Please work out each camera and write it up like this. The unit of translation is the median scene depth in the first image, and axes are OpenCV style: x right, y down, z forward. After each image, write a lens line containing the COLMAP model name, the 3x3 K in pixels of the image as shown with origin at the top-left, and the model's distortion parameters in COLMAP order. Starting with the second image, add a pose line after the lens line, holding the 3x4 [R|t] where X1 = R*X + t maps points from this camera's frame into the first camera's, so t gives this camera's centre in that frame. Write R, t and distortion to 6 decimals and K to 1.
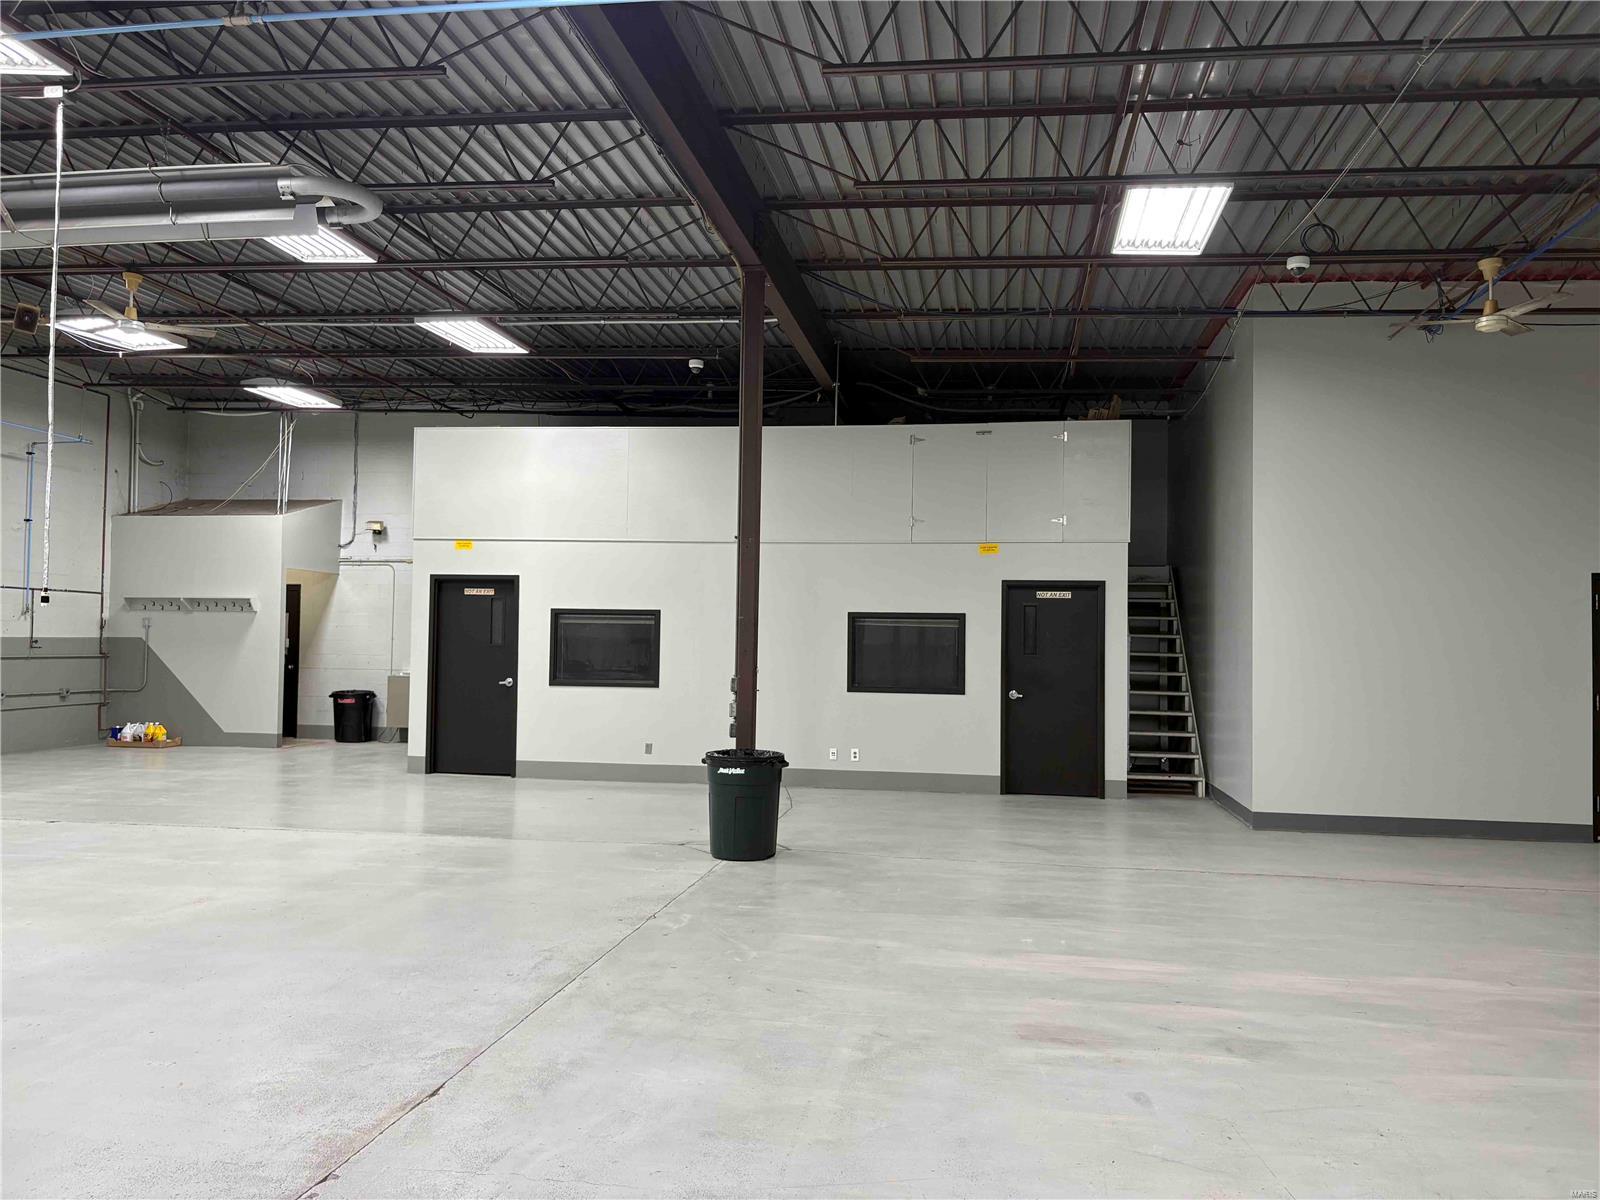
lens RADIAL K [[1218.1, 0, 799.6], [0, 1218.1, 606.9], [0, 0, 1]] dist [0.053892, -0.054545]
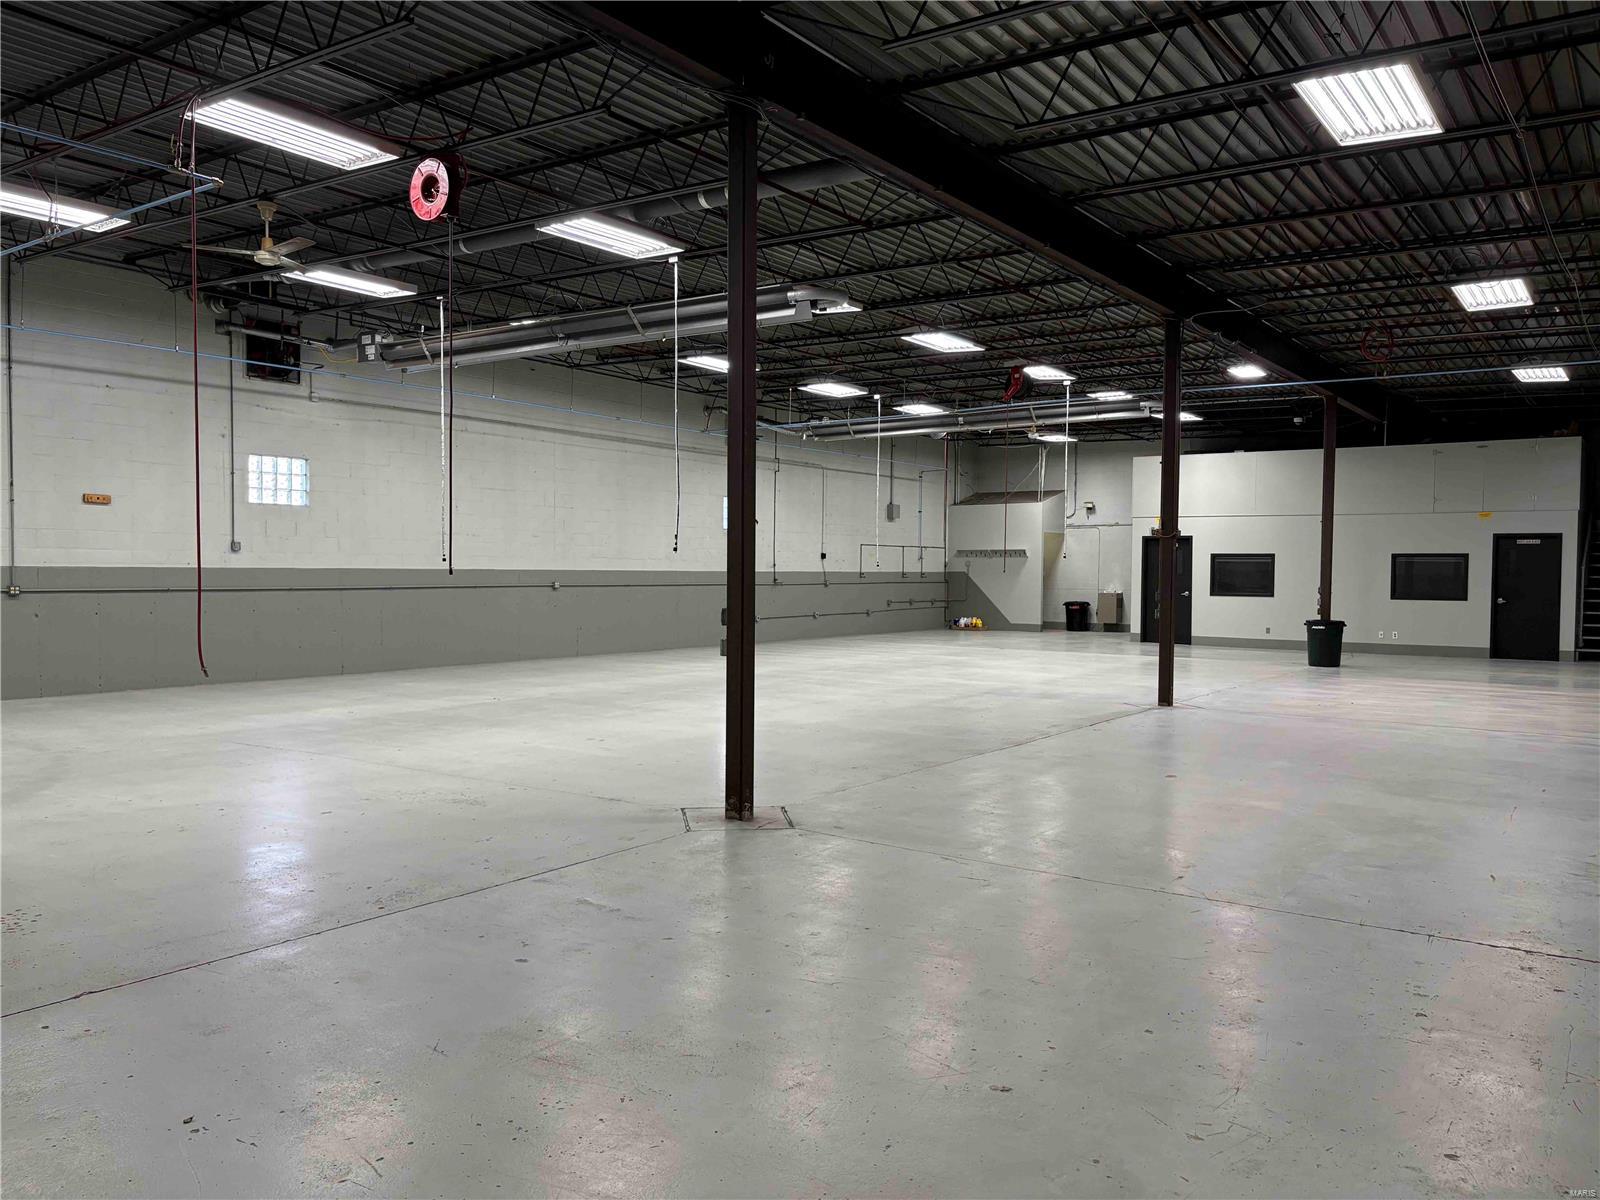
lens RADIAL K [[1218.1, 0, 799.6], [0, 1218.1, 606.9], [0, 0, 1]] dist [0.053892, -0.054545]
pose [[0.905341, 0.005592, -0.424648, 0.019582], [0.016934, 0.998643, 0.049254, -0.020413], [0.424347, -0.051782, 0.904018, -0.943314]]
